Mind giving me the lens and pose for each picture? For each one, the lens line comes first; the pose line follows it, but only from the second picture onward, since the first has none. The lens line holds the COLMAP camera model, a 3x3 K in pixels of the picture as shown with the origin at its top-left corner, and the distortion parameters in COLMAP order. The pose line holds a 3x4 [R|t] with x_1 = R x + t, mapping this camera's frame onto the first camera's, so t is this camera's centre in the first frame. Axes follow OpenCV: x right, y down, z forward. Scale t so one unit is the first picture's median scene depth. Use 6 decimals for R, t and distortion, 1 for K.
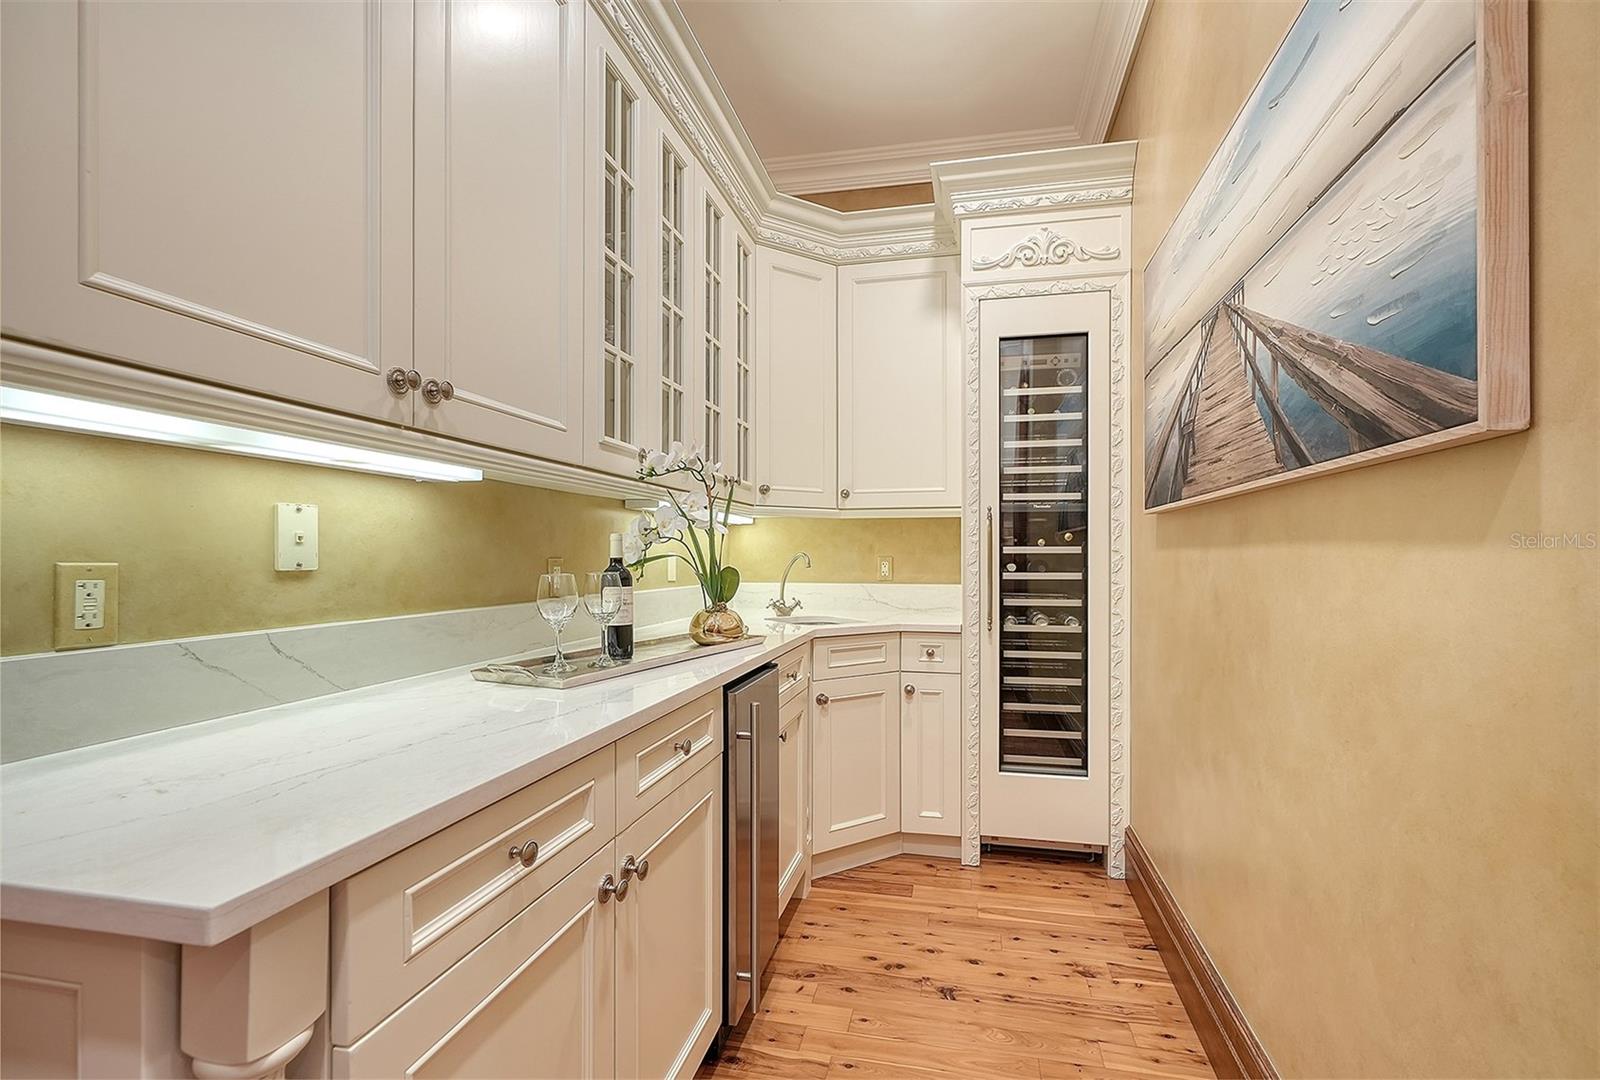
lens RADIAL K [[698.6, 0, 801.2], [0, 698.6, 569.9], [0, 0, 1]] dist [0.001035, 0.000445]
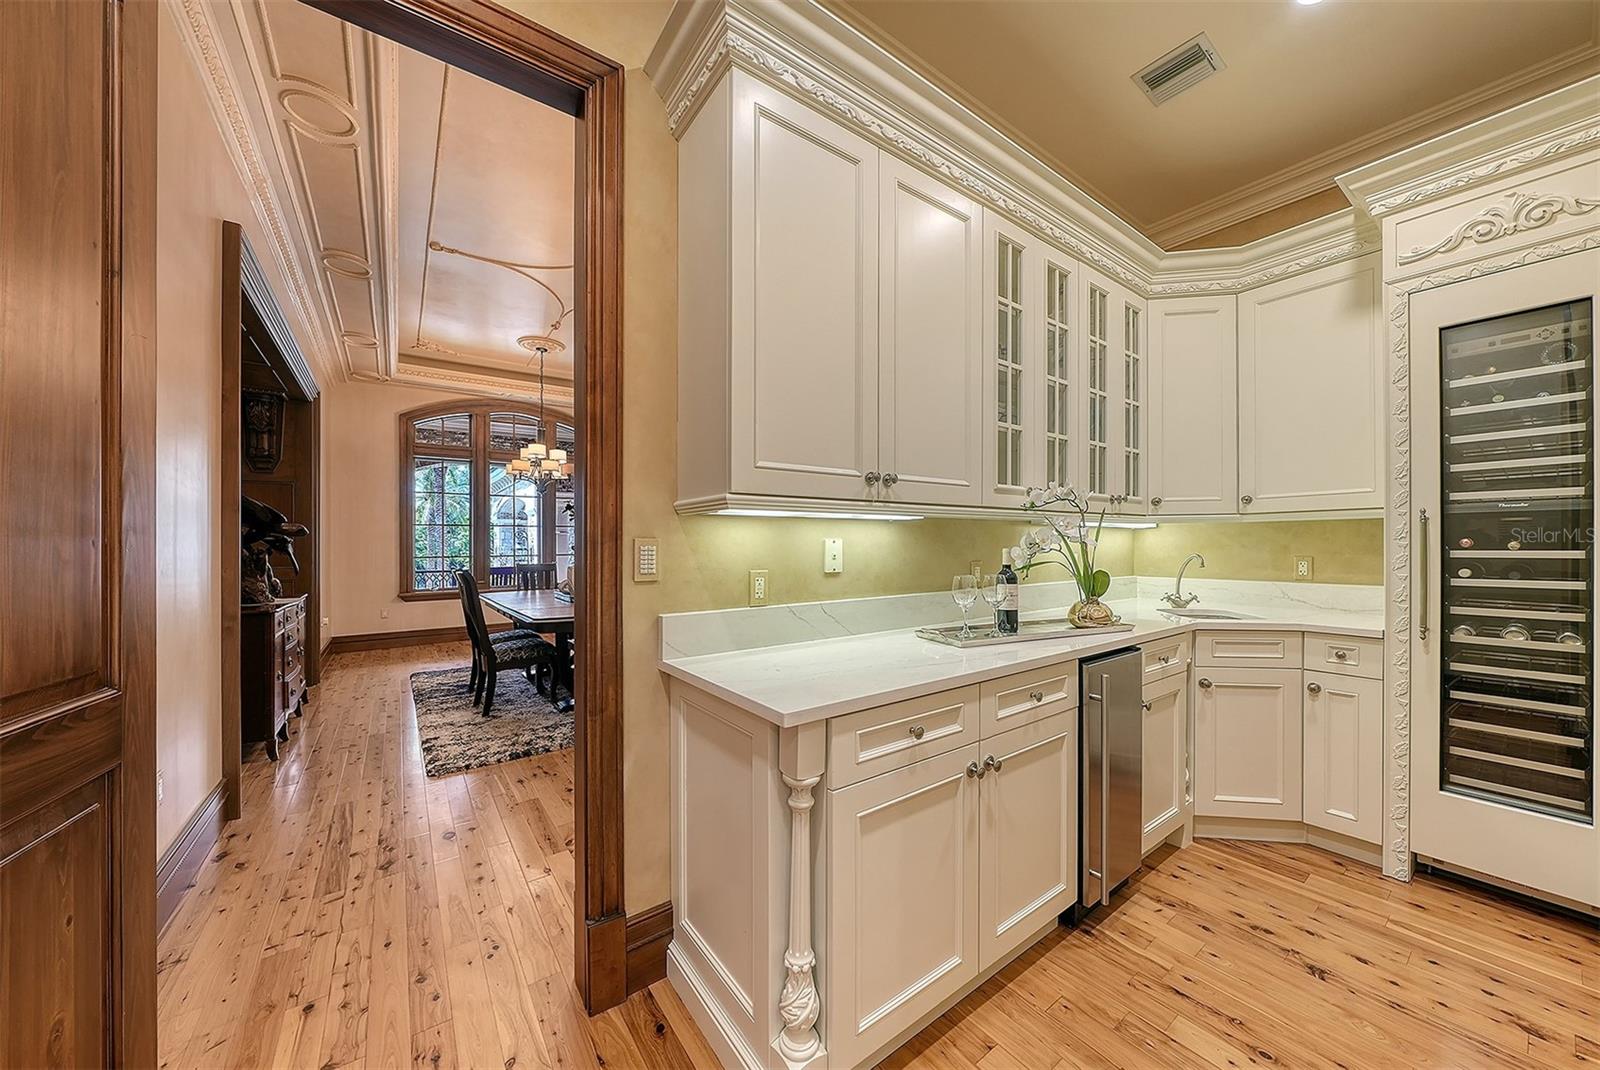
lens RADIAL K [[557.5, 0, 801.8], [0, 557.5, 551.9], [0, 0, 1]] dist [-0.005144, -0.000141]
pose [[0.740290, 0.002009, -0.672285, 0.173177], [-0.000697, 0.999997, 0.002220, -0.038026], [0.672288, -0.001175, 0.740289, -0.145366]]
